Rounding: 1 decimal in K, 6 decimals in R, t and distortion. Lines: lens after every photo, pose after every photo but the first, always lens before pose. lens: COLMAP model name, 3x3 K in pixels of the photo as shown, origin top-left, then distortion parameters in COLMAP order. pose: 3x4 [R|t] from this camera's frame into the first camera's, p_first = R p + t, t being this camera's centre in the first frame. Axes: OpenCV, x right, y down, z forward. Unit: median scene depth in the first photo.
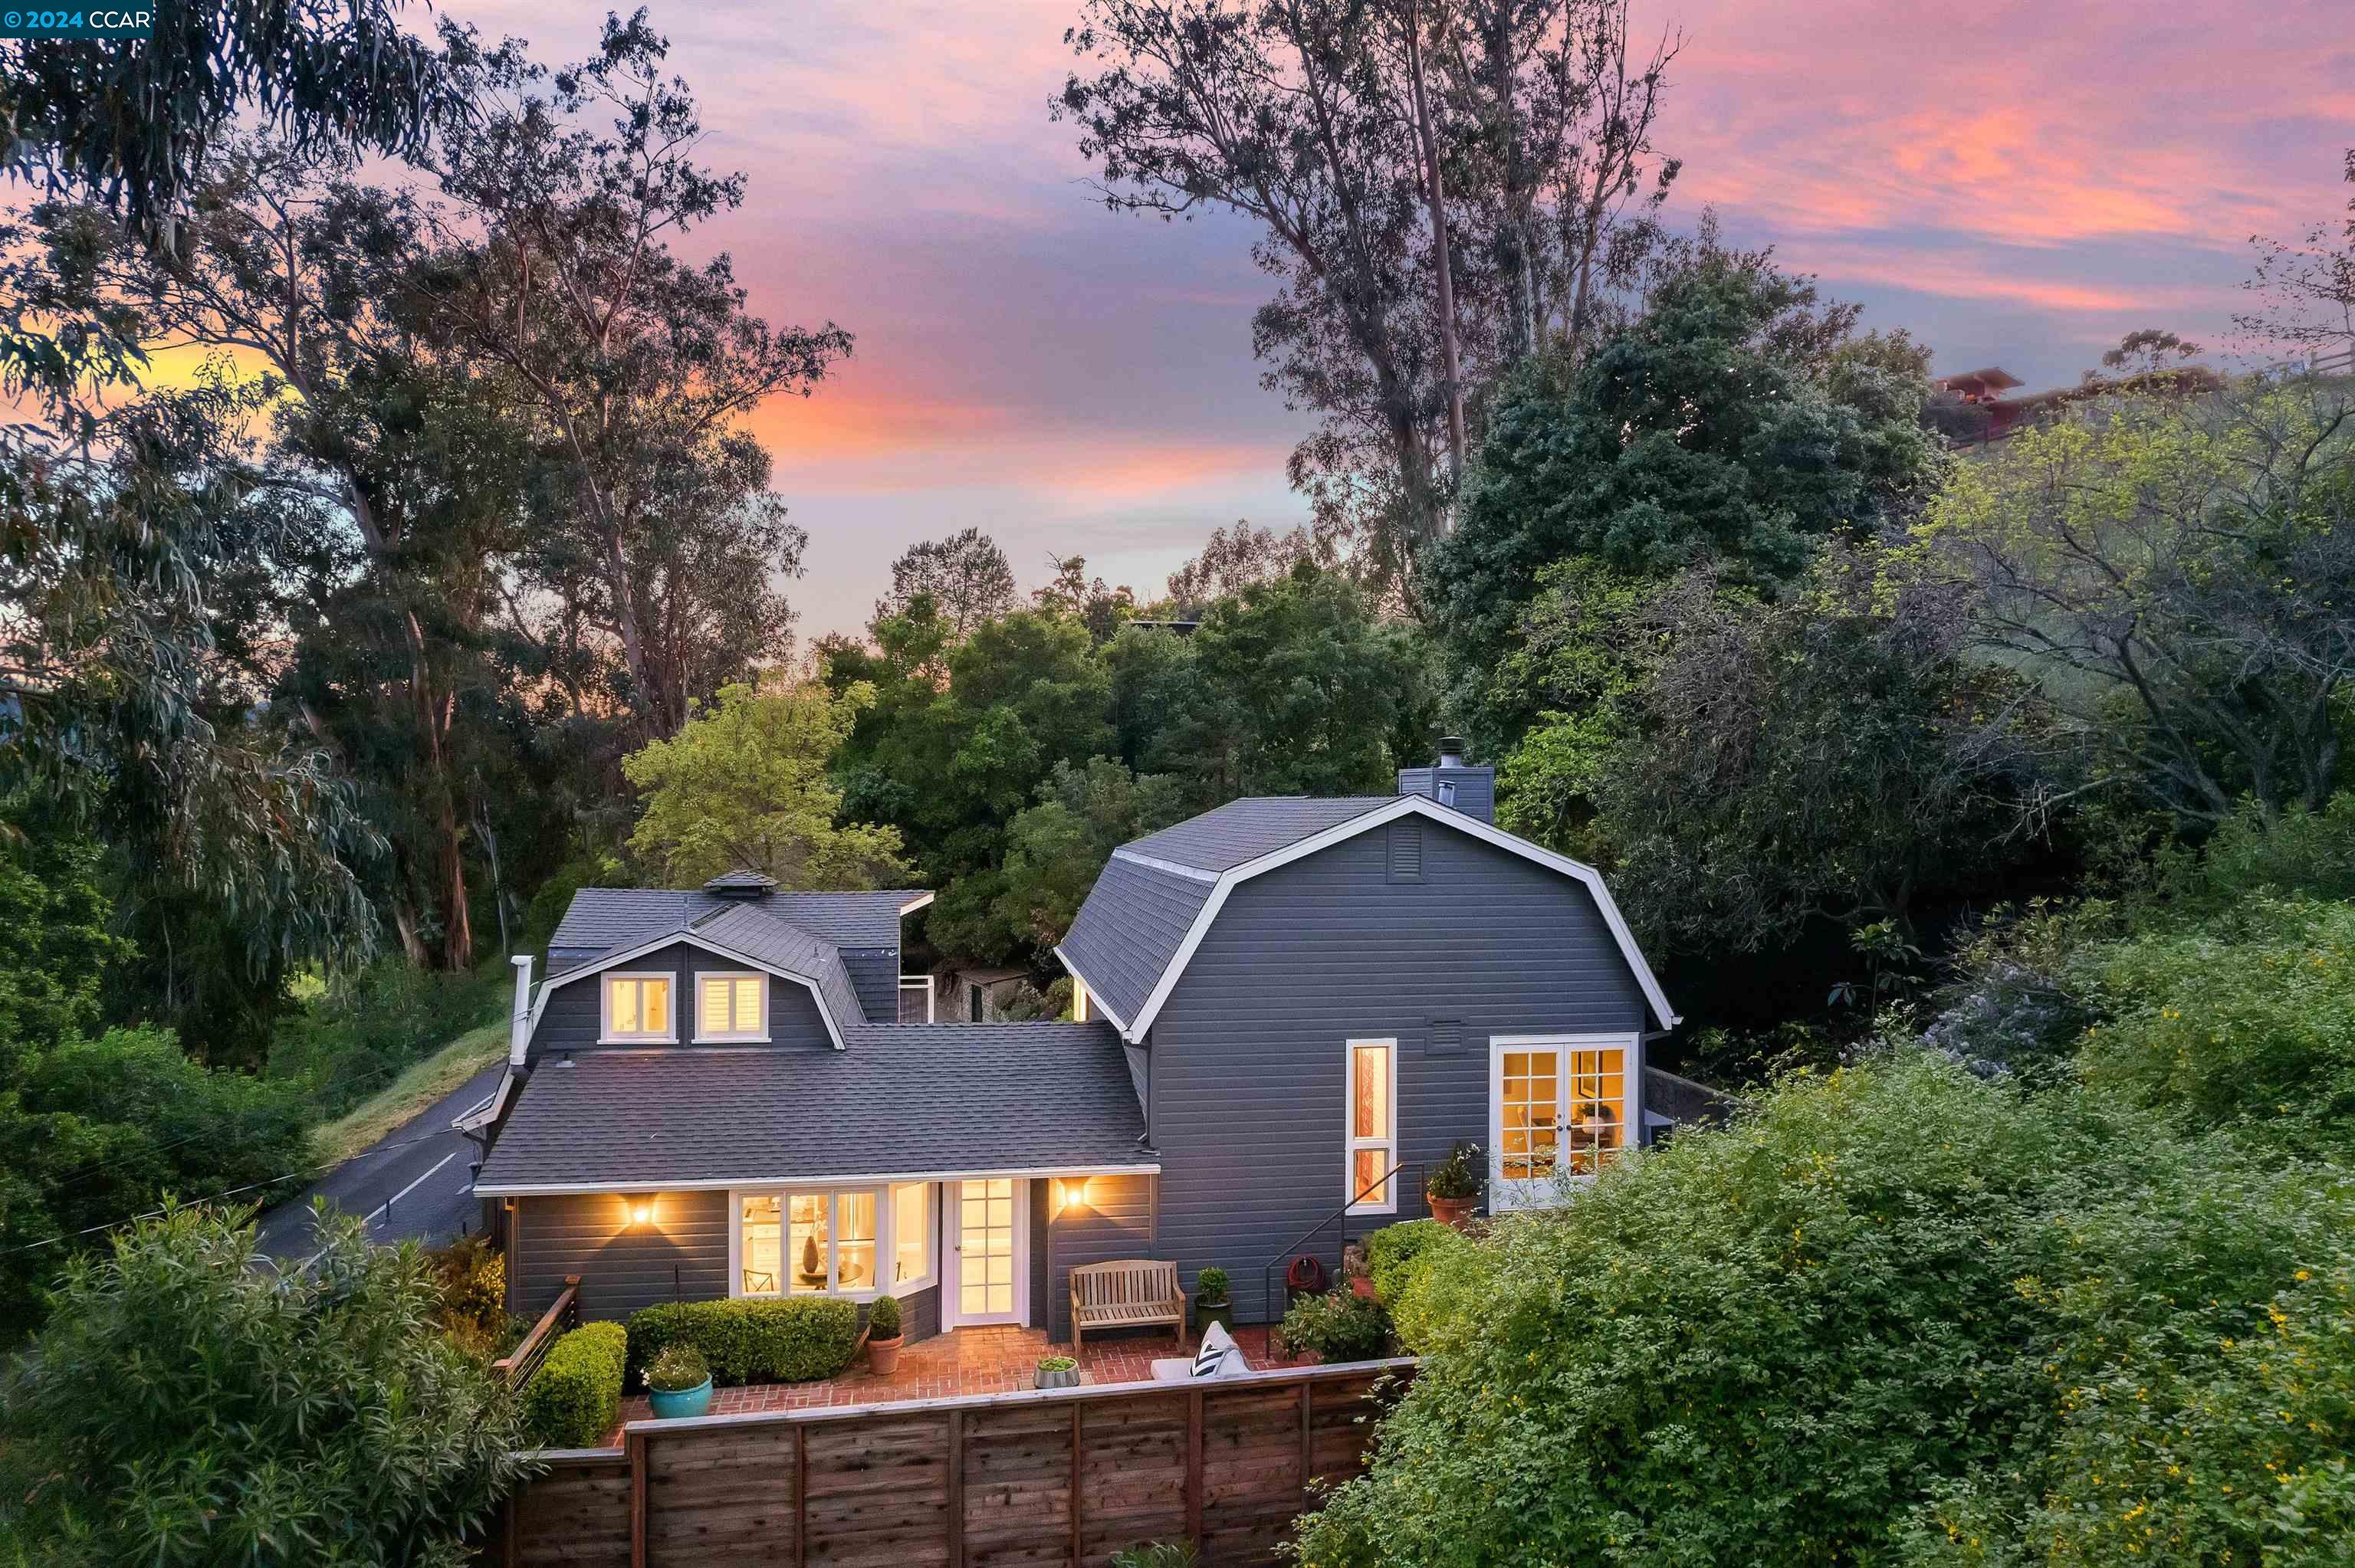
lens RADIAL K [[1509.6, 0, 1191.0], [0, 1509.6, 785.8], [0, 0, 1]] dist [-0.058746, 0.001952]
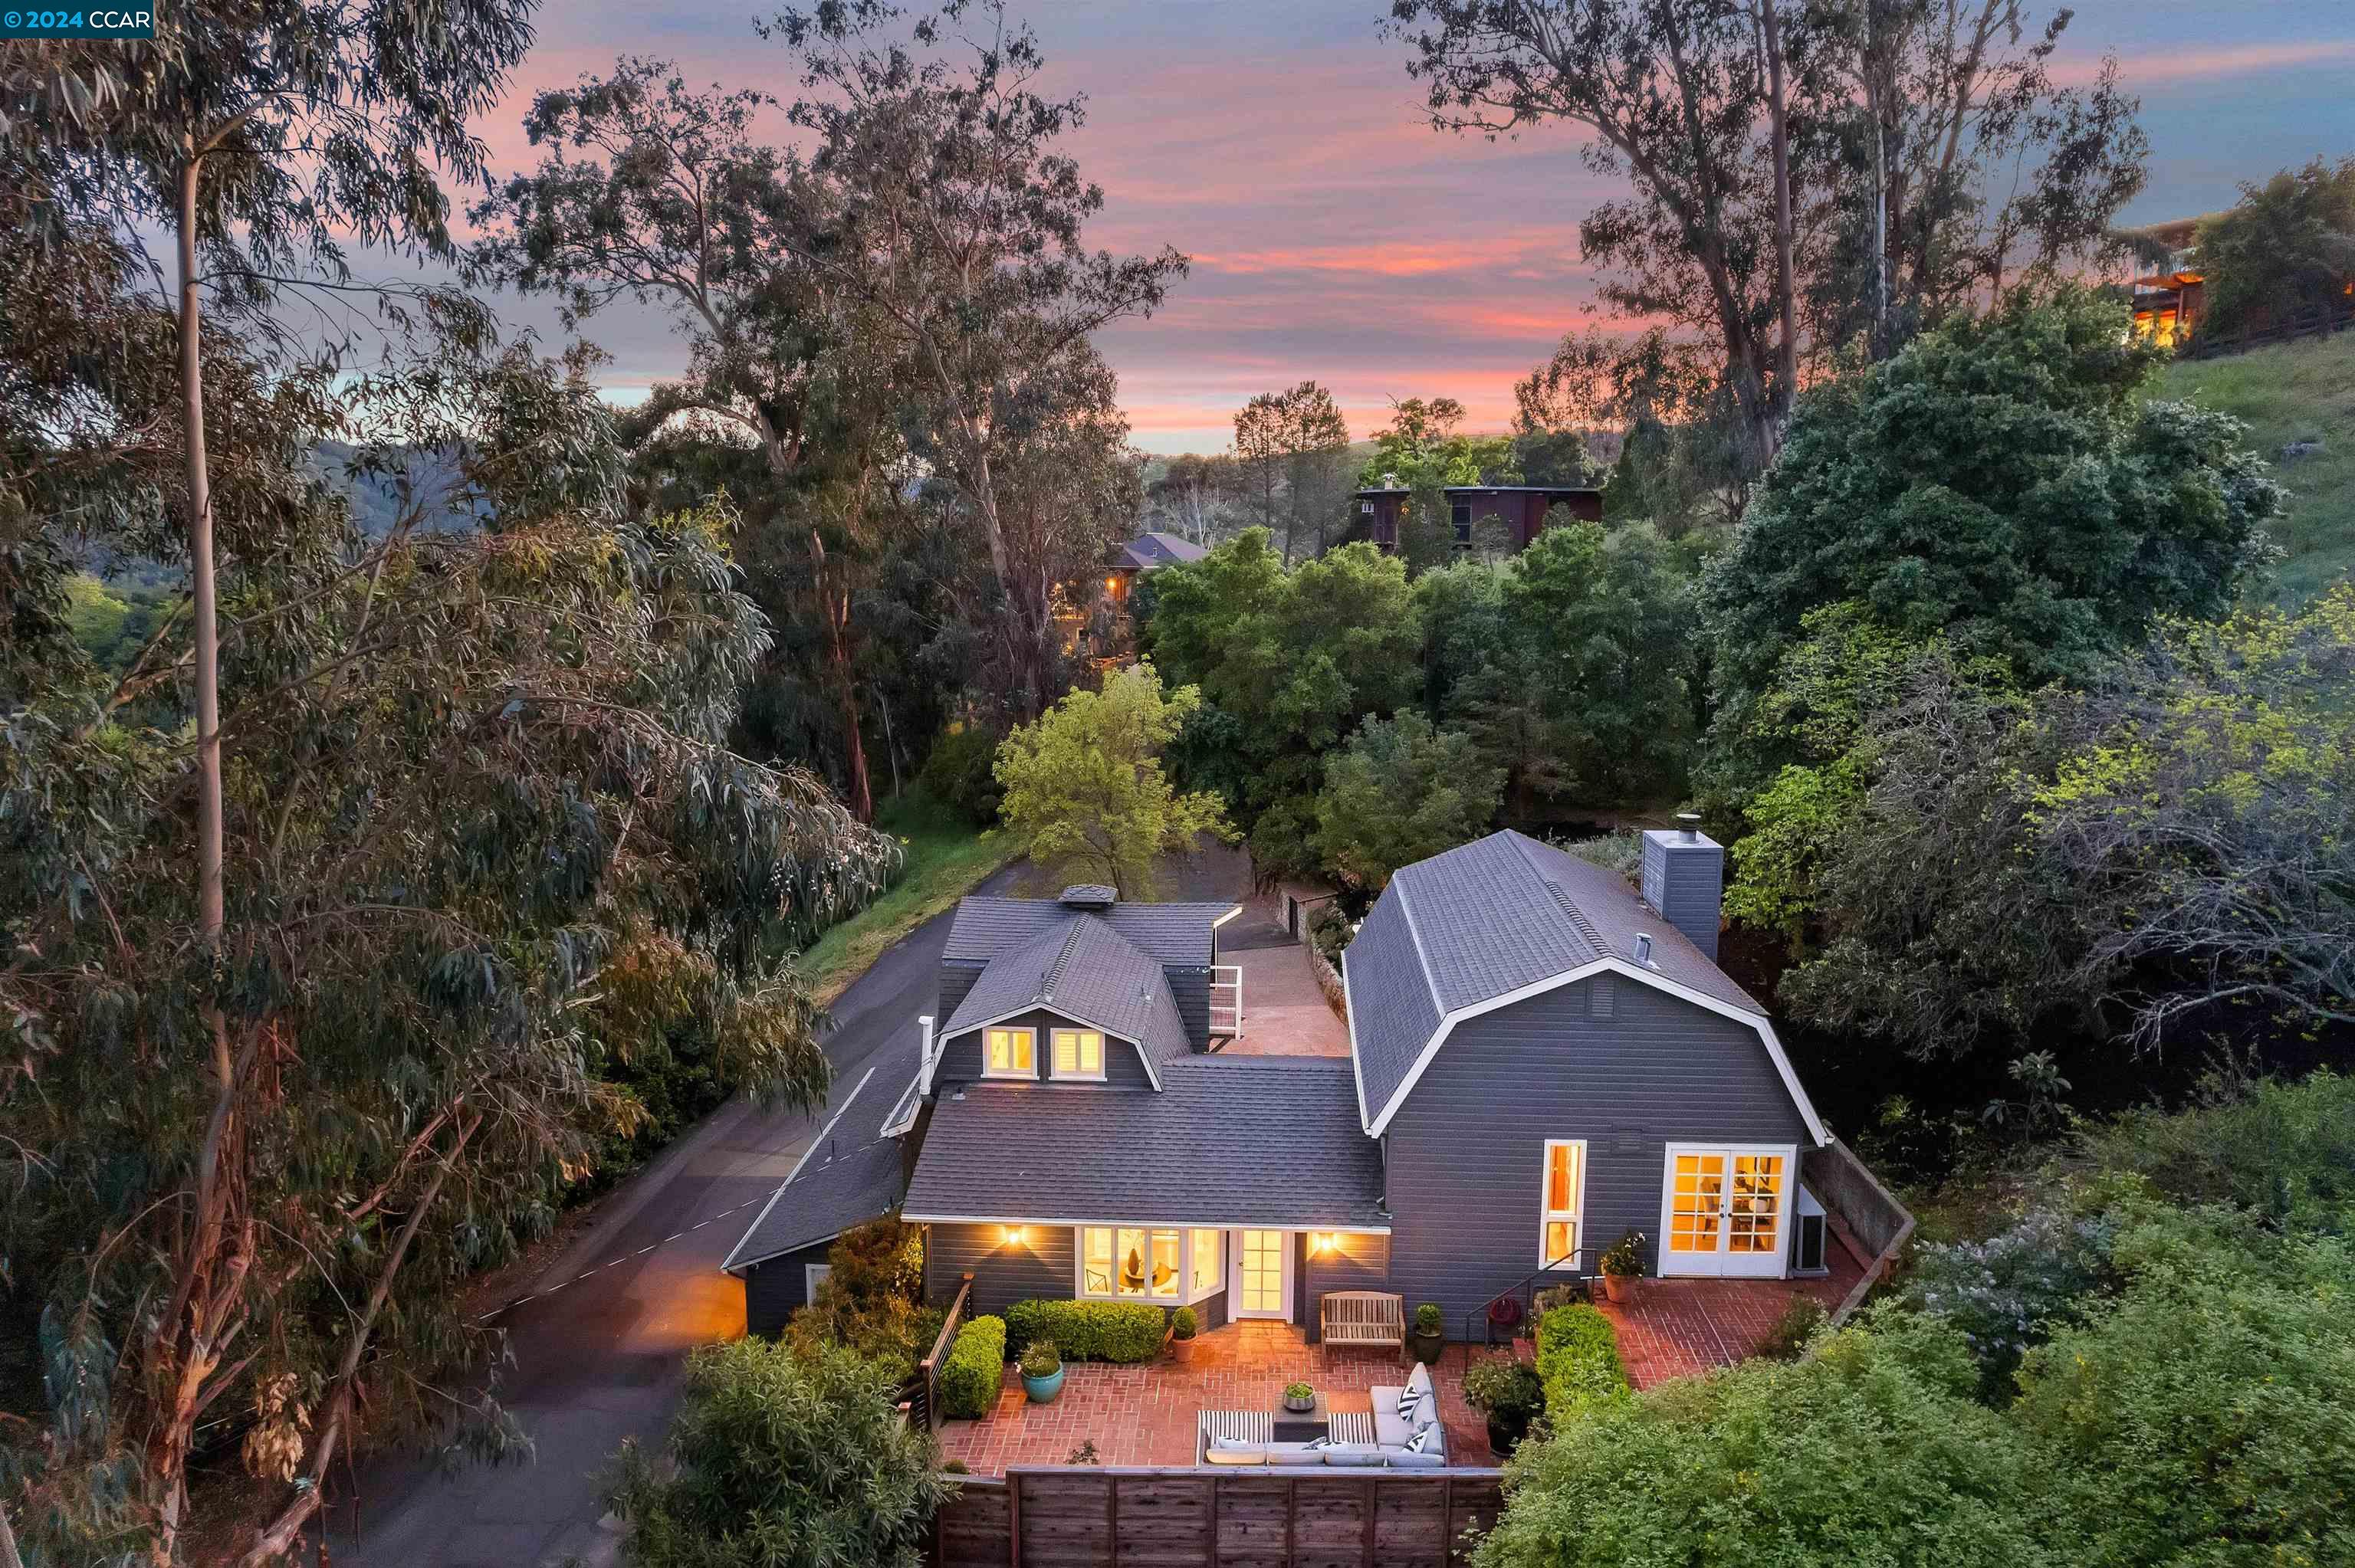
lens RADIAL K [[1508.6, 0, 1188.5], [0, 1508.6, 786.8], [0, 0, 1]] dist [-0.089940, 0.082940]
pose [[0.972839, 0.037808, -0.228376, 0.049948], [0.000462, 0.986252, 0.165246, -0.188353], [0.231484, -0.160863, 0.959447, -0.126830]]
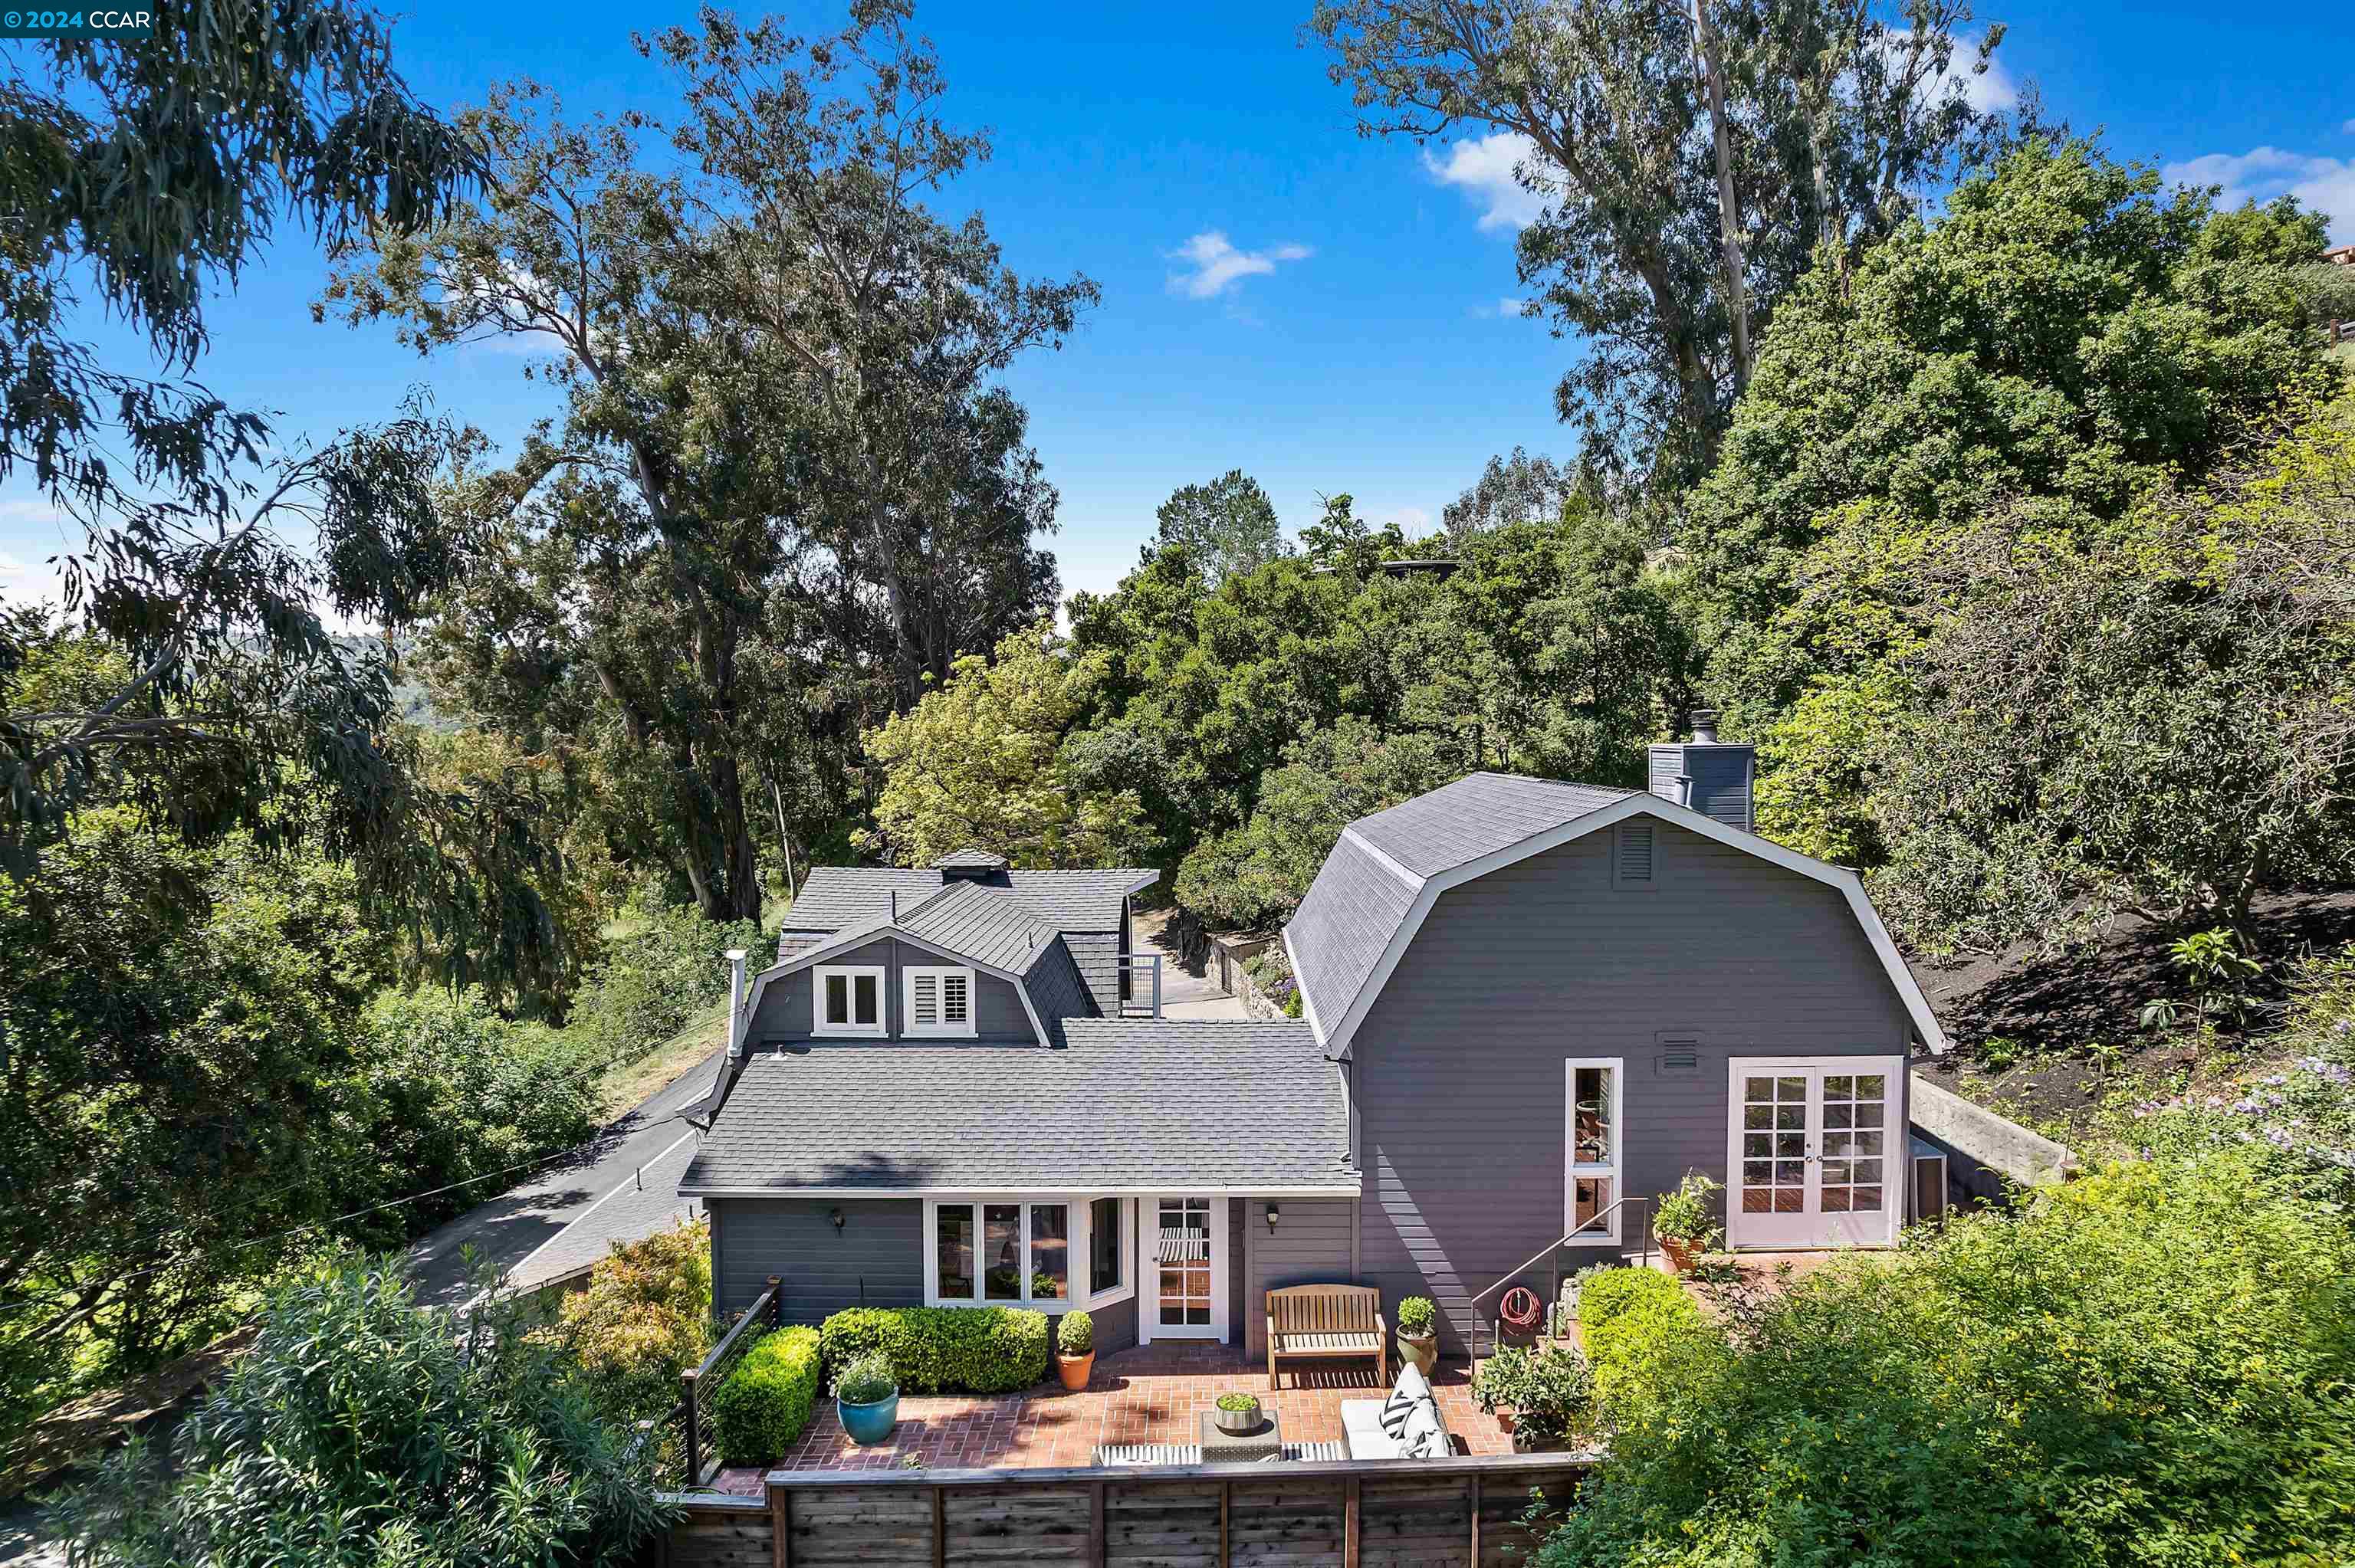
lens RADIAL K [[1522.5, 0, 1177.5], [0, 1522.5, 784.0], [0, 0, 1]] dist [-0.079648, 0.060236]
pose [[0.980717, -0.003279, -0.195408, 0.029420], [0.011914, 0.999003, 0.043031, -0.024729], [0.195072, -0.044529, 0.979778, 0.029765]]
